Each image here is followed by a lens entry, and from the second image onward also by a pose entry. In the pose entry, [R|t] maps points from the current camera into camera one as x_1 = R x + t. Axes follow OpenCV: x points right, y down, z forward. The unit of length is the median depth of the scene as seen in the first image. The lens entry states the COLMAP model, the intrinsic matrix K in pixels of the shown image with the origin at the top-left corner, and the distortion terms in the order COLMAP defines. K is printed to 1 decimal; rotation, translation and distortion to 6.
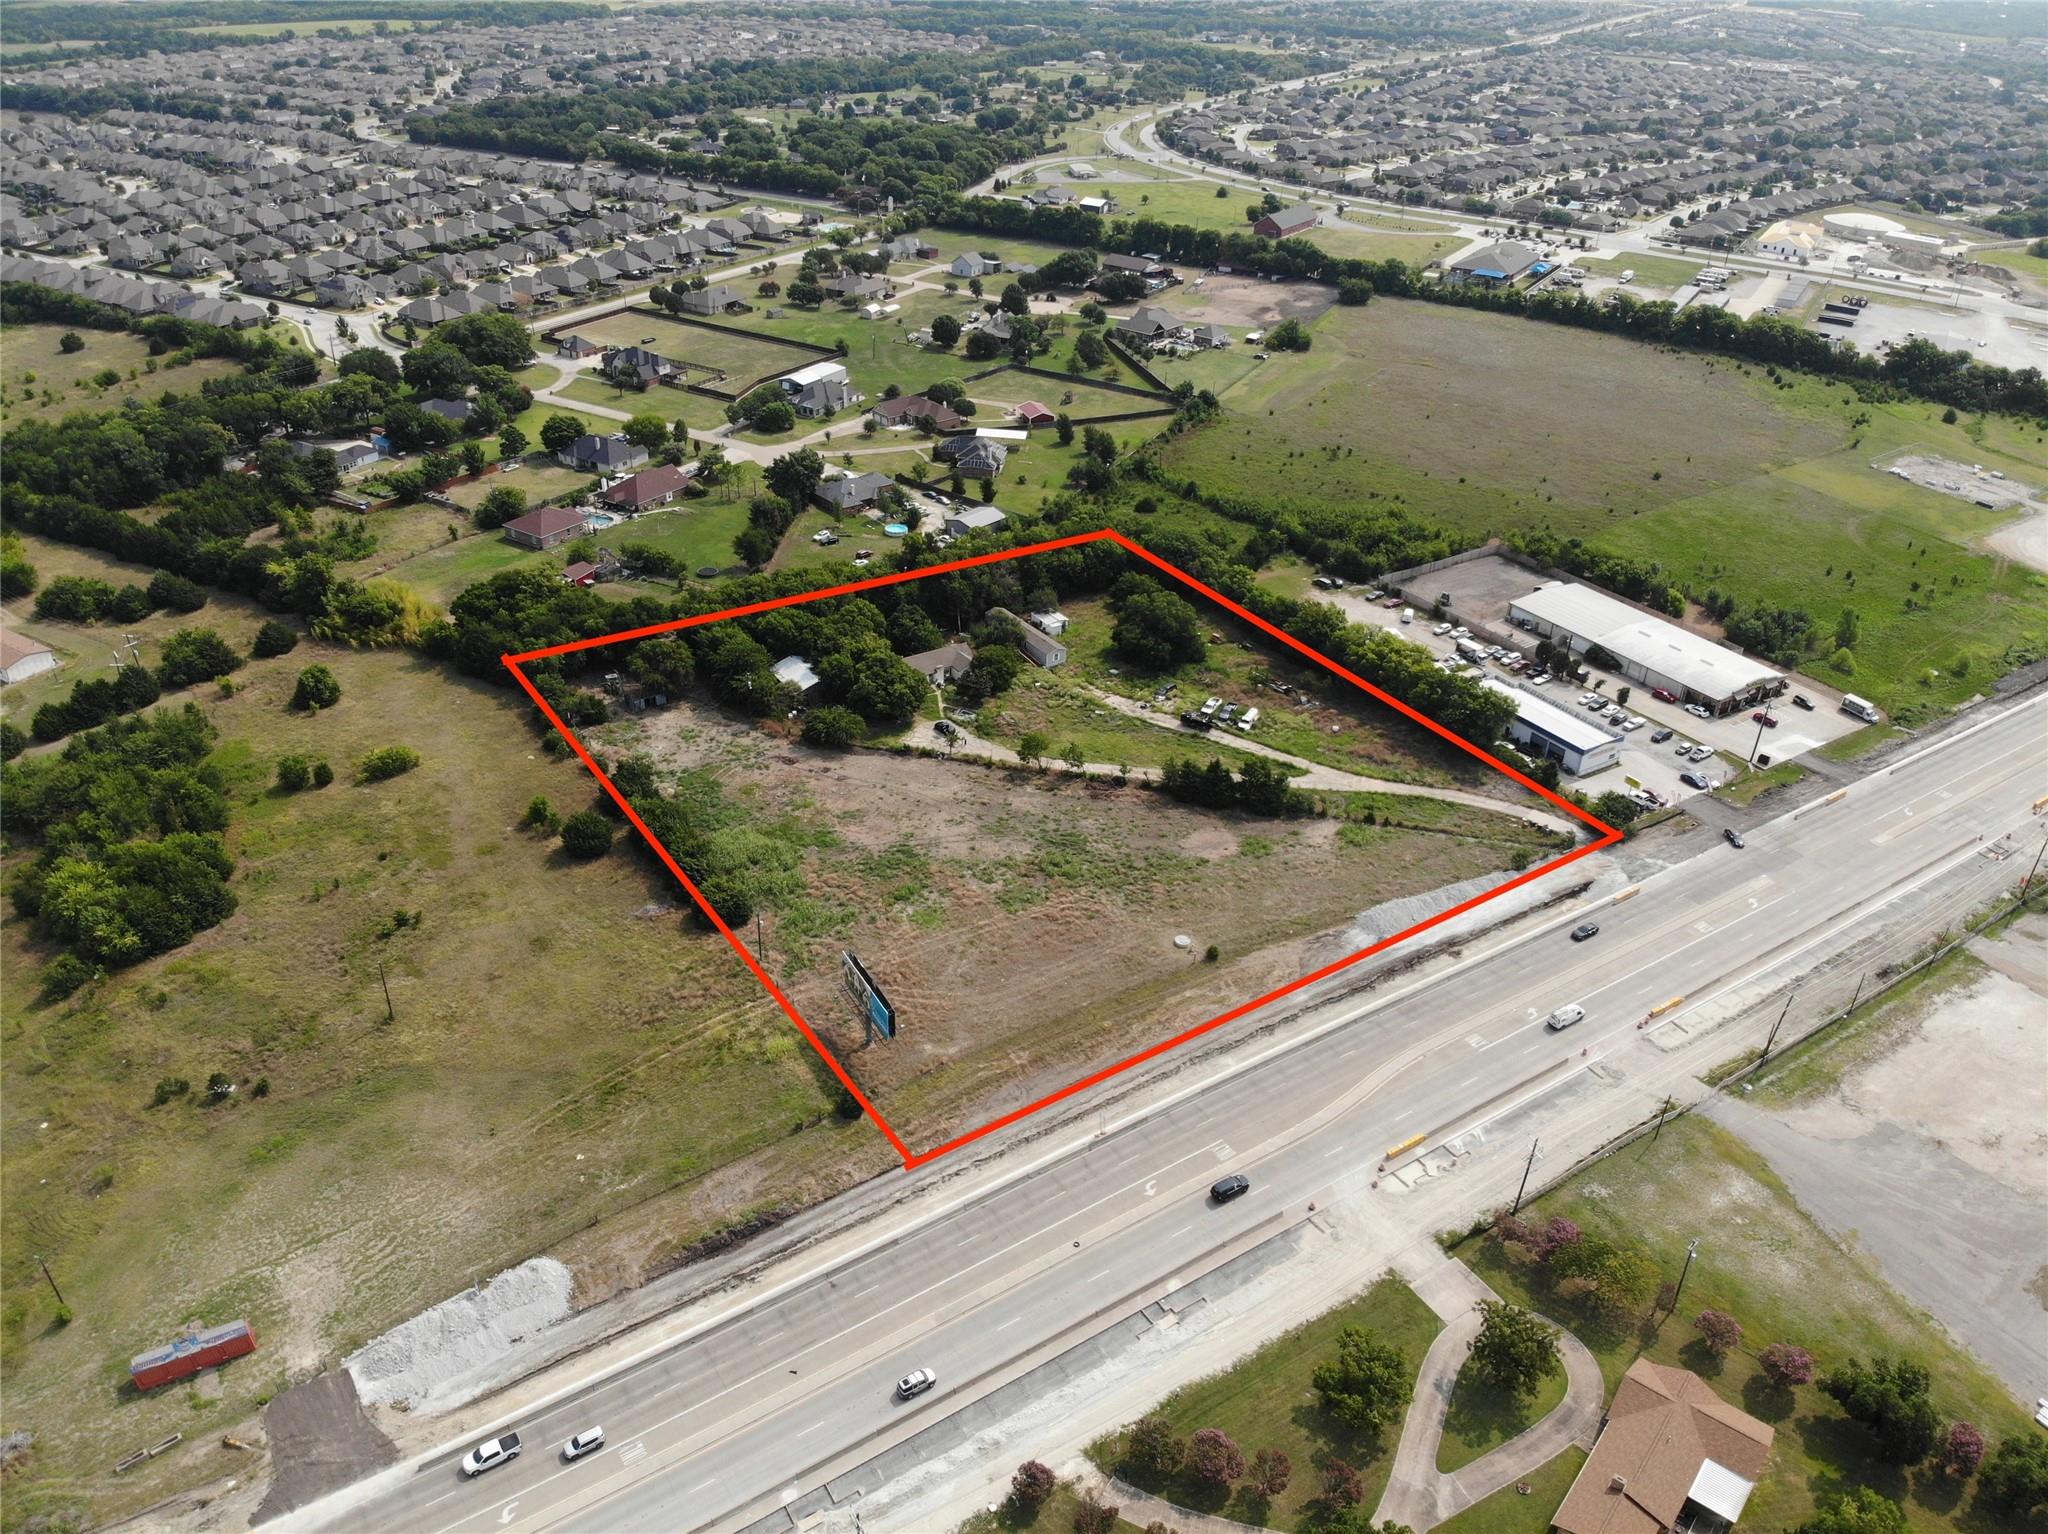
lens RADIAL K [[1442.5, 0, 1025.8], [0, 1442.5, 797.3], [0, 0, 1]] dist [0.114482, -0.232652]
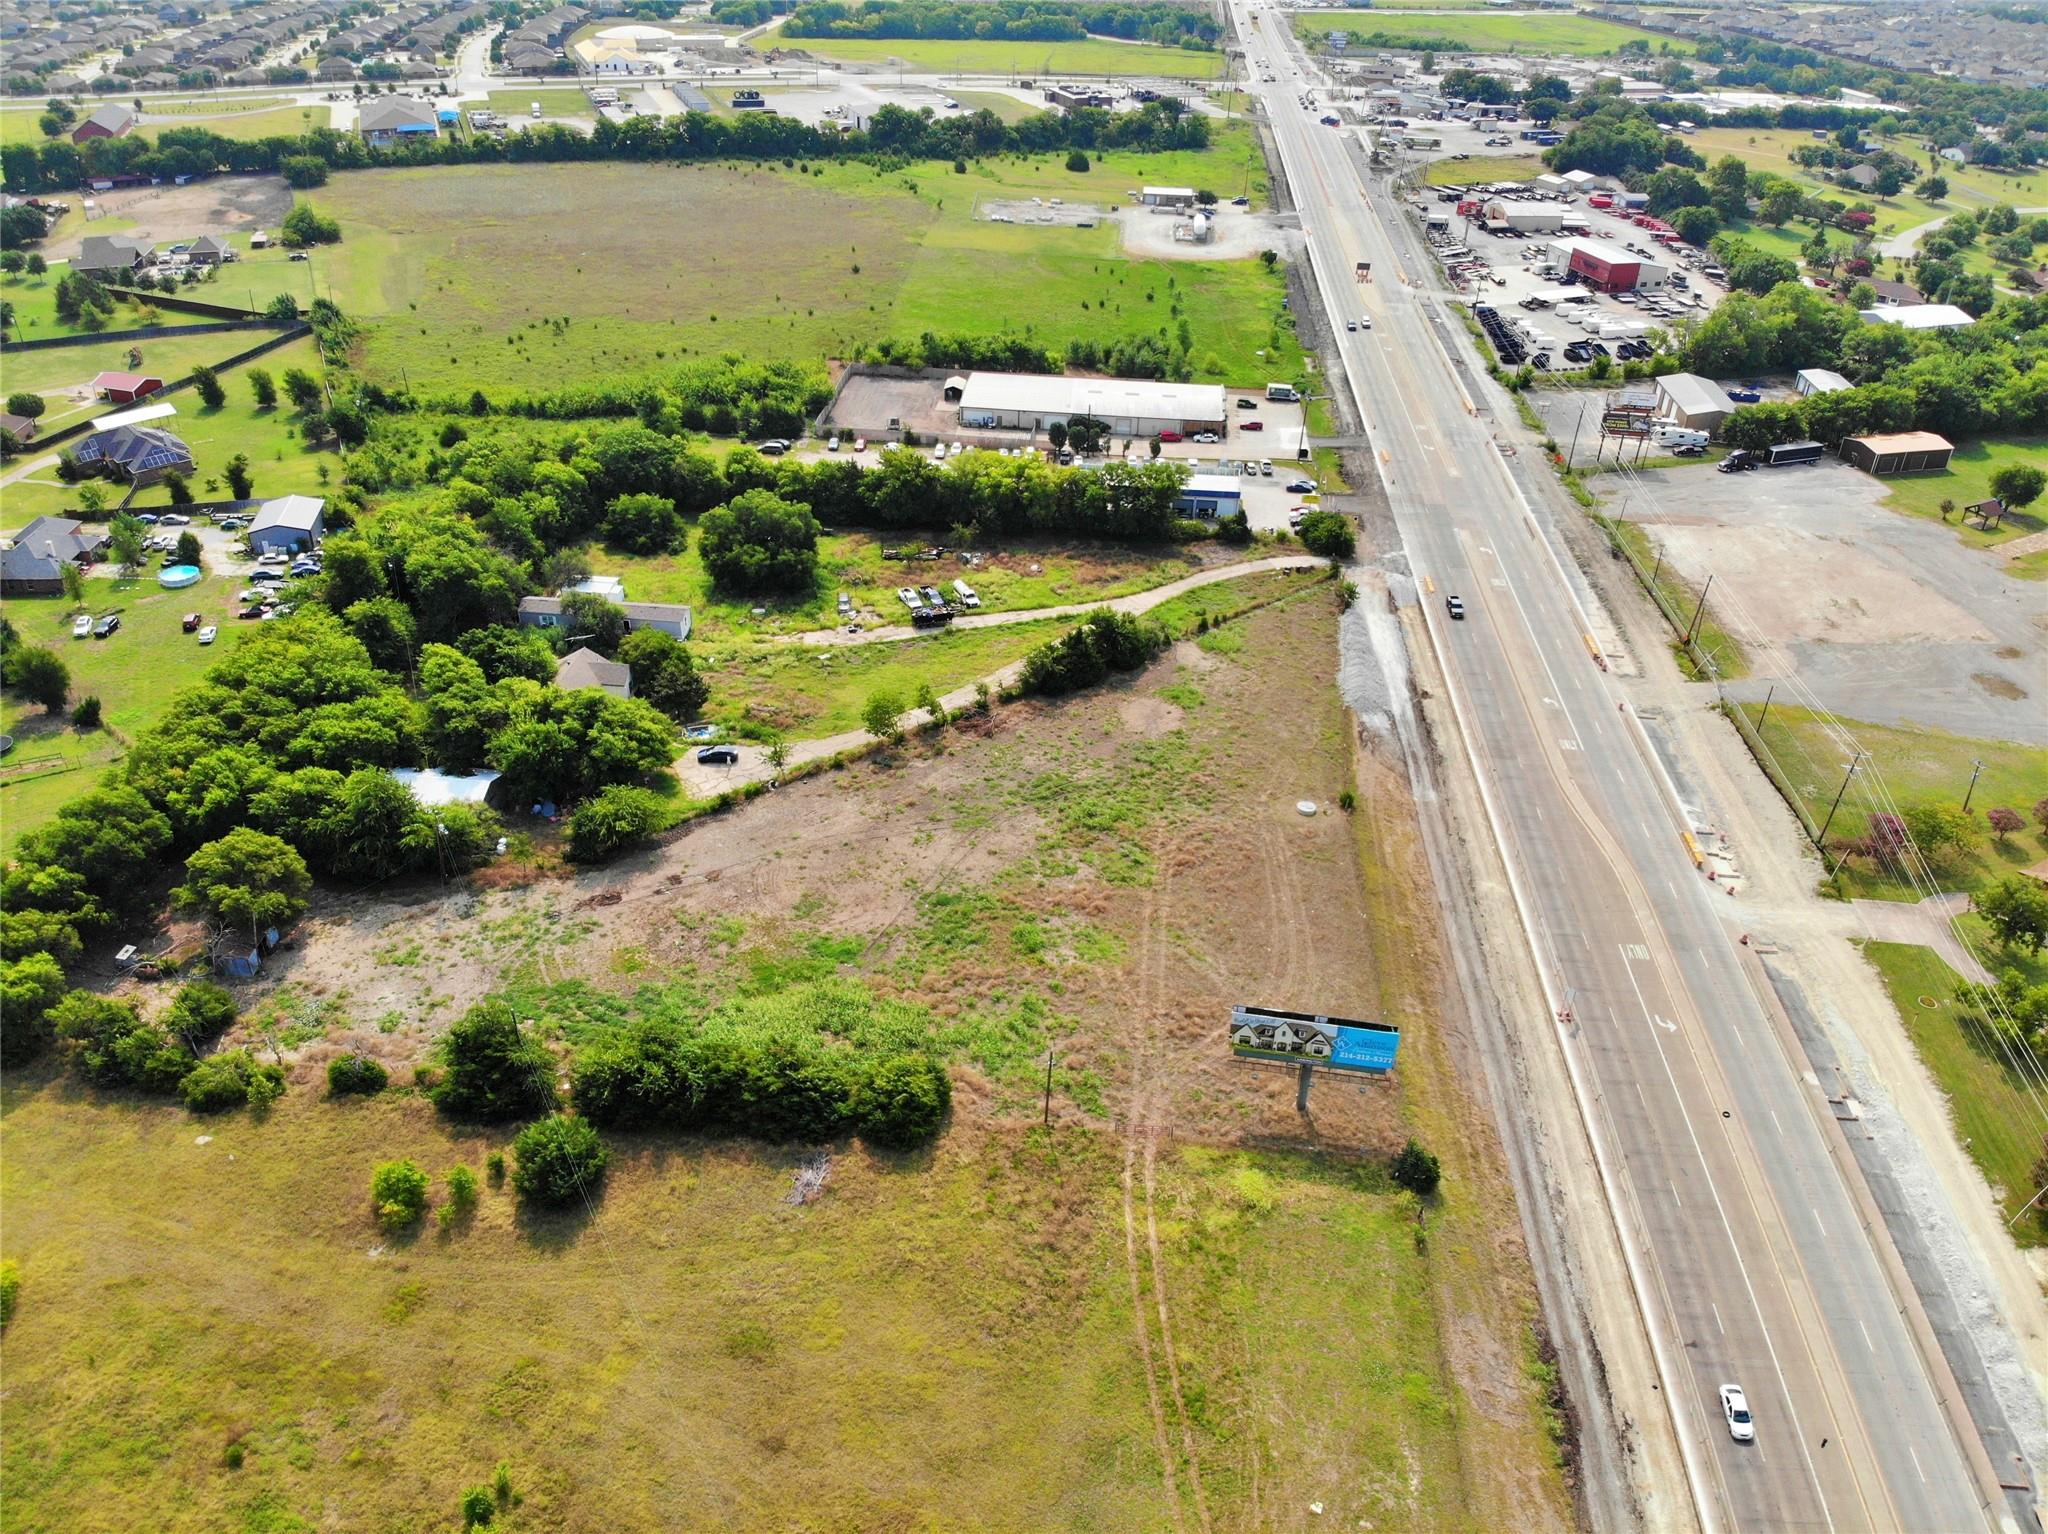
lens RADIAL K [[1442.5, 0, 1025.8], [0, 1442.5, 797.3], [0, 0, 1]] dist [0.114482, -0.232652]
pose [[0.610043, -0.444518, 0.655935, -0.383148], [0.403792, 0.886665, 0.225339, -0.113282], [-0.681762, 0.127395, 0.720397, 0.373819]]
